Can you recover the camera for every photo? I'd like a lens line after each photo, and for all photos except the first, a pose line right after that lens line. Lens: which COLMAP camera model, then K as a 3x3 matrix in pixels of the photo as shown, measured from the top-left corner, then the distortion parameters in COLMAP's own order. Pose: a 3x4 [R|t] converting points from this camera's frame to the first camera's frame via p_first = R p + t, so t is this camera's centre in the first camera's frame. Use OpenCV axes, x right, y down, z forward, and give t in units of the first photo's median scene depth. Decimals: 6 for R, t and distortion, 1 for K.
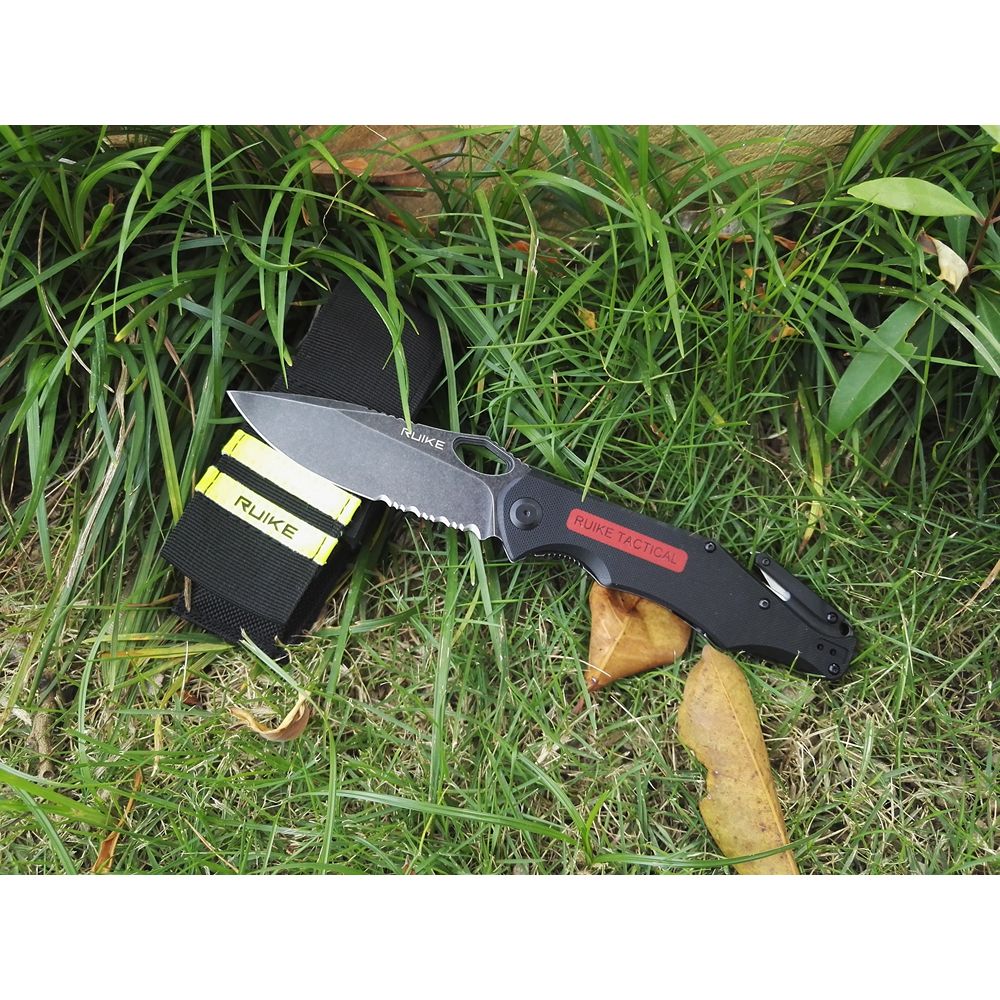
lens RADIAL K [[861.8, 0, 500.1], [0, 861.8, 506.1], [0, 0, 1]] dist [-0.002747, 0.090137]
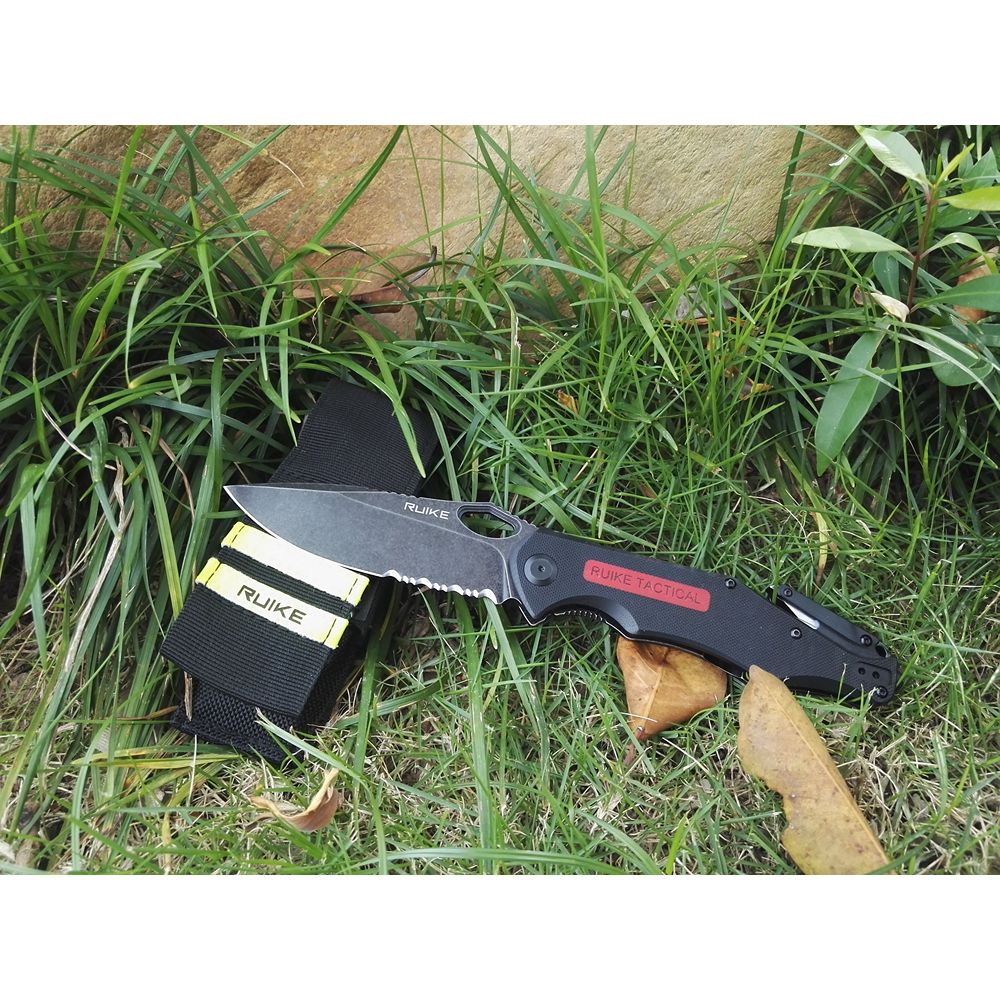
lens RADIAL K [[861.8, 0, 500.1], [0, 861.8, 506.1], [0, 0, 1]] dist [-0.002747, 0.090137]
pose [[0.991093, -0.105886, 0.080769, -0.086555], [0.124115, 0.954270, -0.271963, 0.198435], [-0.048279, 0.279565, 0.958912, 0.045084]]
